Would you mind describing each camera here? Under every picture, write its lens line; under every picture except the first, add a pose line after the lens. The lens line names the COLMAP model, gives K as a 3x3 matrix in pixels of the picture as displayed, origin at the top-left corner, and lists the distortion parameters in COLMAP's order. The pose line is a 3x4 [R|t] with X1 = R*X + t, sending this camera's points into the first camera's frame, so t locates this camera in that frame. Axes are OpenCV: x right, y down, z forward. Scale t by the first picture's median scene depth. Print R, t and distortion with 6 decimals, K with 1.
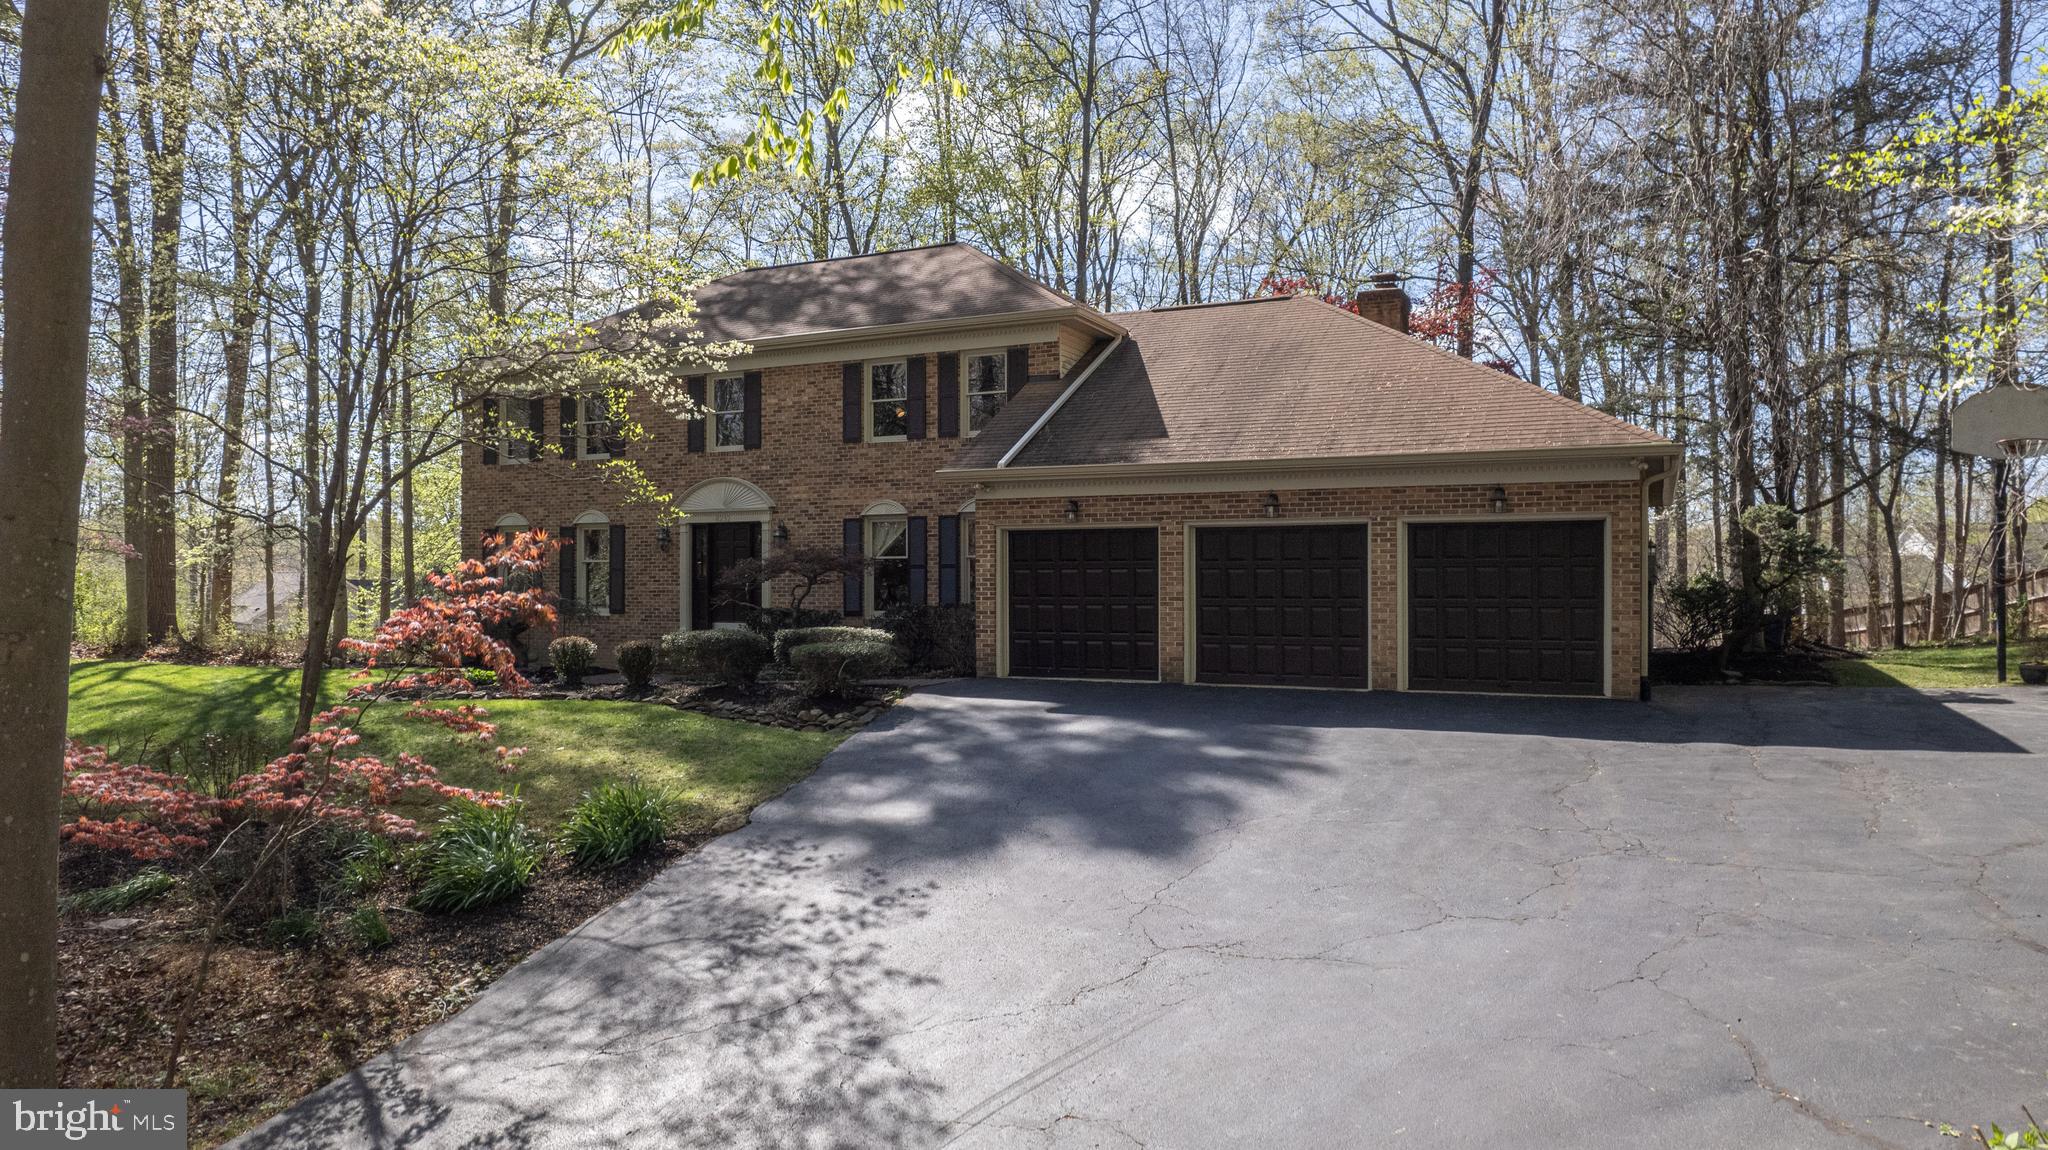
lens RADIAL K [[1340.1, 0, 1024.0], [0, 1340.1, 575.0], [0, 0, 1]] dist [0.003624, -0.000215]
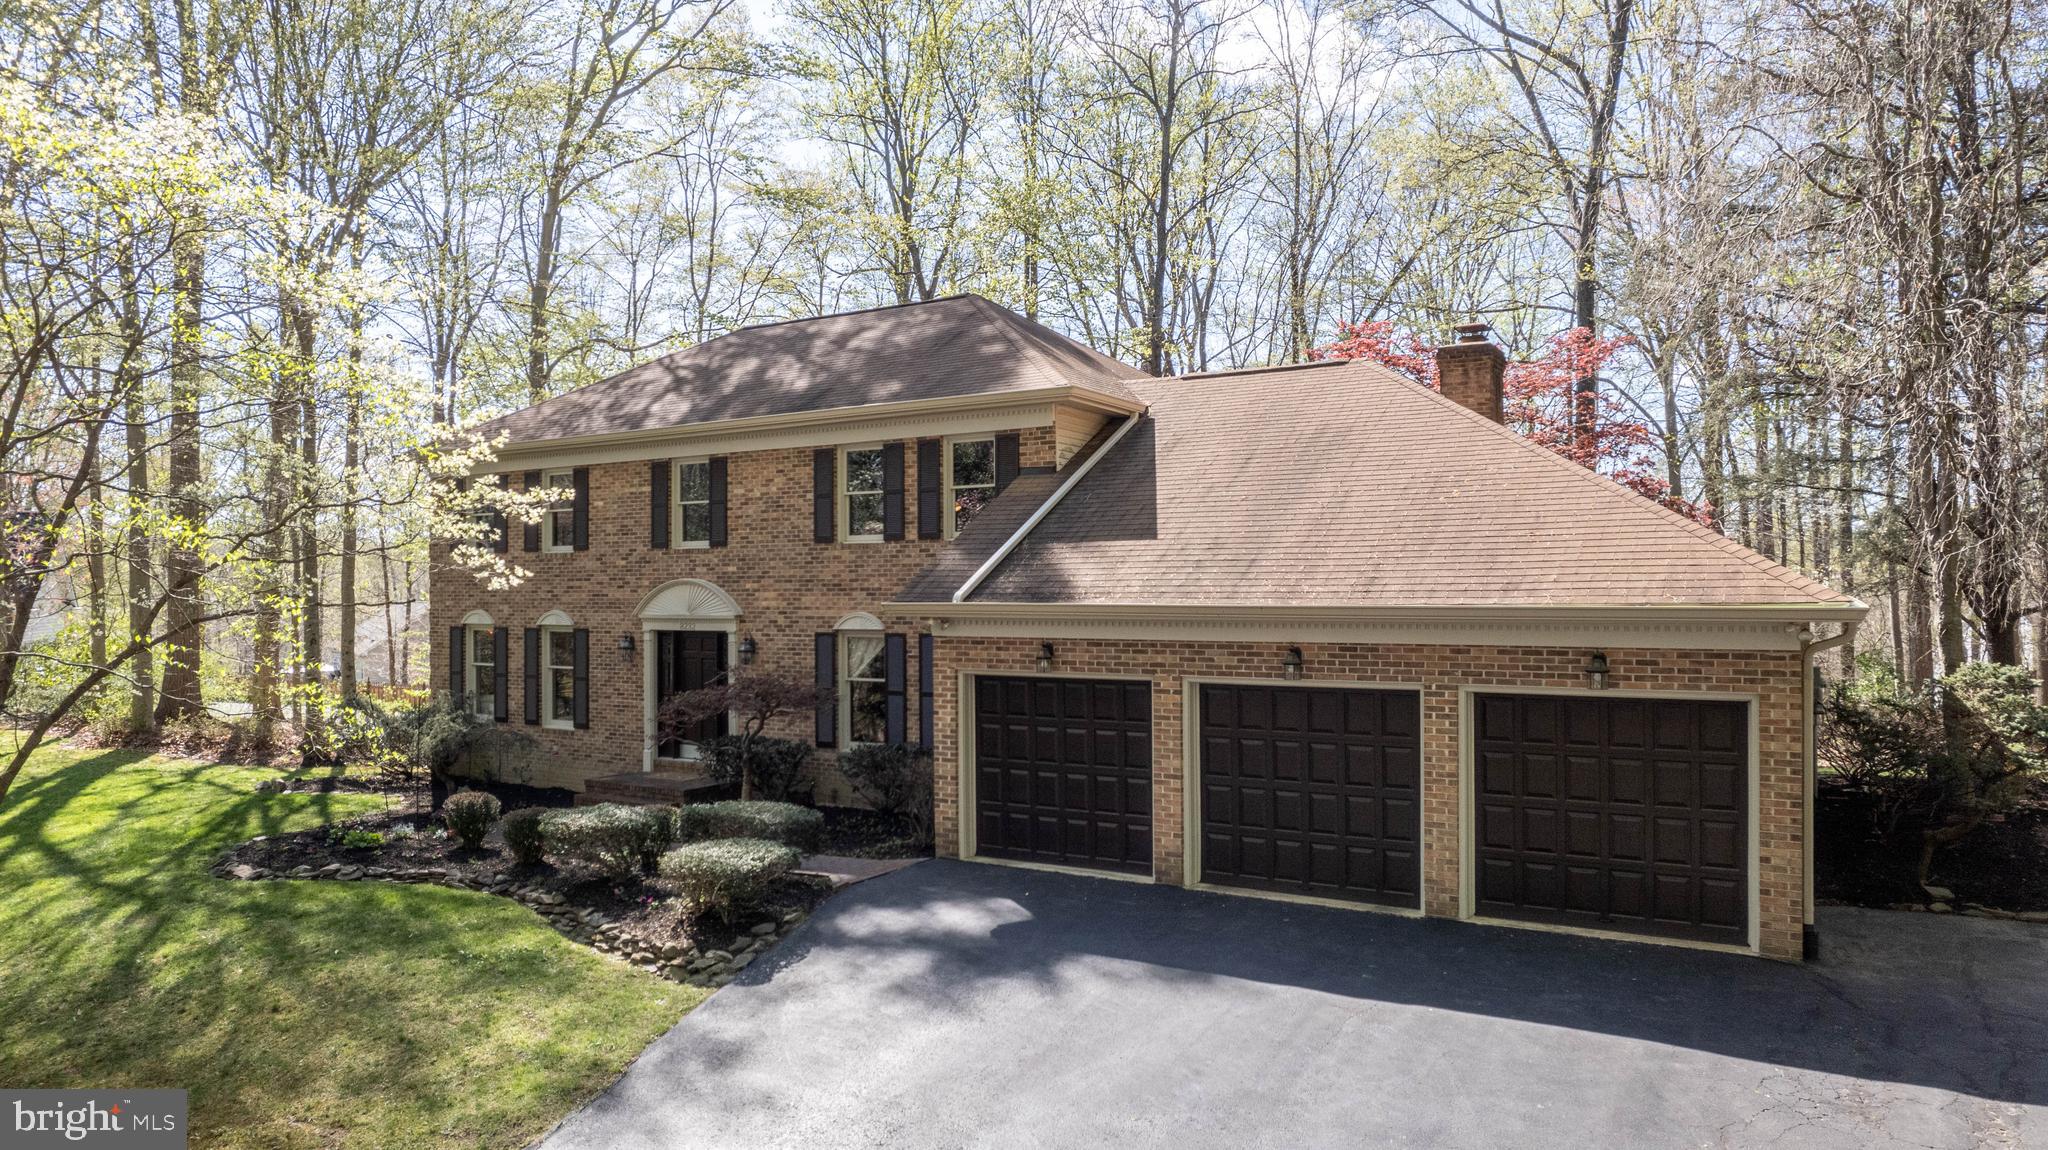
lens RADIAL K [[1321.8, 0, 1030.2], [0, 1321.8, 590.6], [0, 0, 1]] dist [-0.039189, 0.052150]
pose [[0.995563, -0.005099, -0.093956, 0.085686], [0.005682, 0.999966, 0.005942, -0.078279], [0.093923, -0.006450, 0.995559, 0.195243]]
